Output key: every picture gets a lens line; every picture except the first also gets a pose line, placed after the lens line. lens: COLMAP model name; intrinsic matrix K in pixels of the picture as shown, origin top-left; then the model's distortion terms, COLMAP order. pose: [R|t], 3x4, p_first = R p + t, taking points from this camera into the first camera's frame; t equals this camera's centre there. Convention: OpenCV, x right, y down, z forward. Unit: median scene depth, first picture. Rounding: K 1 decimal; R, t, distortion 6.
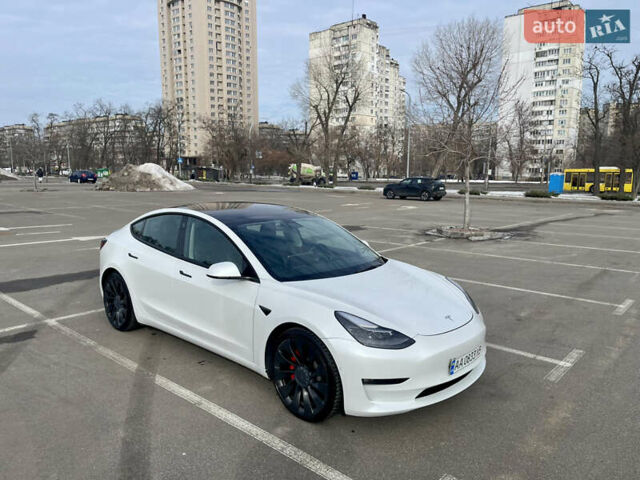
lens RADIAL K [[478.6, 0, 320.5], [0, 478.6, 237.9], [0, 0, 1]] dist [0.074576, -0.090091]
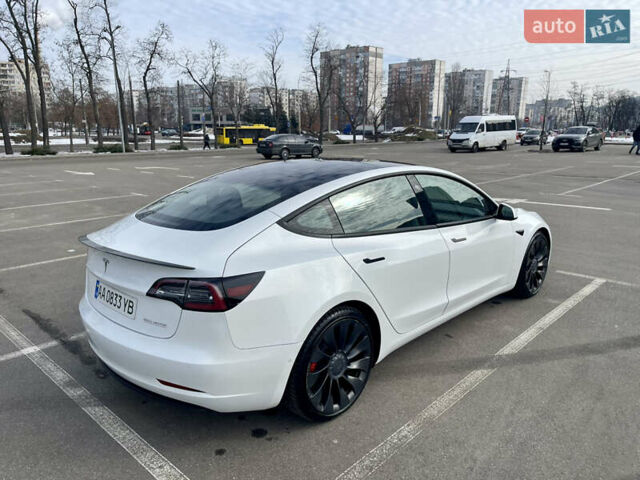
lens RADIAL K [[478.6, 0, 322.7], [0, 478.6, 243.7], [0, 0, 1]] dist [0.074576, -0.090091]
pose [[0.028724, -0.235941, 0.971343, -0.152113], [0.139725, 0.963151, 0.229820, -0.019632], [-0.989774, 0.129119, 0.060632, 0.164816]]
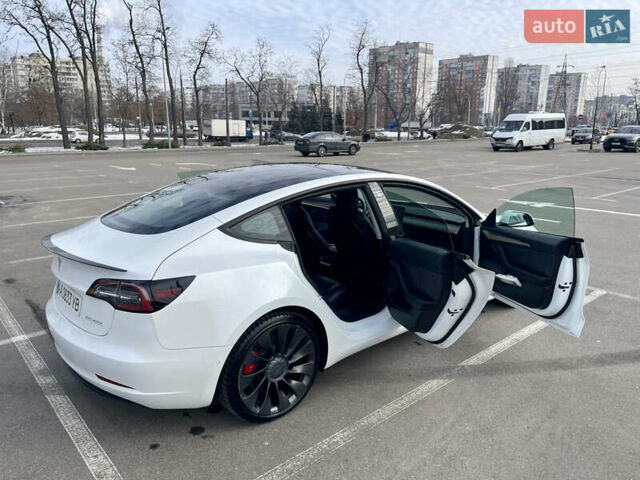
lens RADIAL K [[478.6, 0, 321.9], [0, 478.6, 236.0], [0, 0, 1]] dist [0.074576, -0.090091]
pose [[0.126775, -0.226071, 0.965826, -0.152198], [0.134036, 0.968656, 0.209140, -0.019374], [-0.982834, 0.102942, 0.153103, 0.145597]]
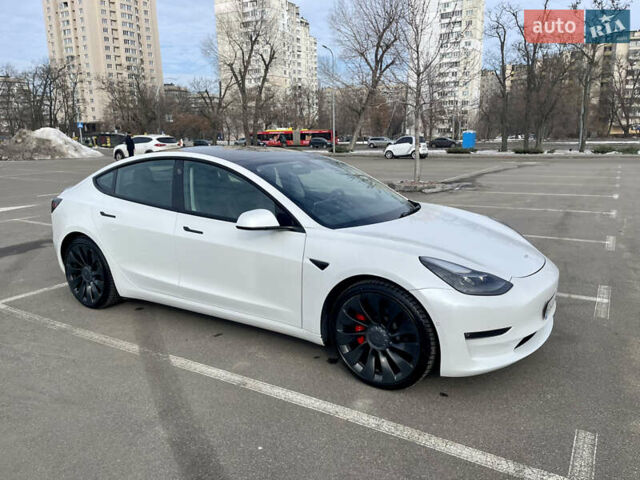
lens RADIAL K [[478.6, 0, 327.2], [0, 478.6, 239.7], [0, 0, 1]] dist [0.074576, -0.090091]
pose [[0.981890, -0.061858, 0.179068, -0.028548], [0.048292, 0.995692, 0.079155, 0.005284], [-0.183193, -0.069074, 0.980647, 0.023210]]
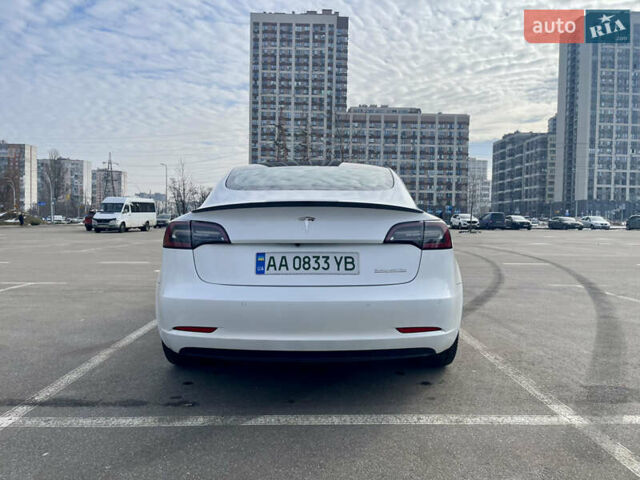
lens RADIAL K [[478.6, 0, 321.9], [0, 478.6, 237.8], [0, 0, 1]] dist [0.074576, -0.090091]
pose [[-0.676994, -0.036212, 0.735097, -0.129139], [0.089794, 0.987264, 0.131330, -0.009494], [-0.730490, 0.154917, -0.665120, 0.255312]]
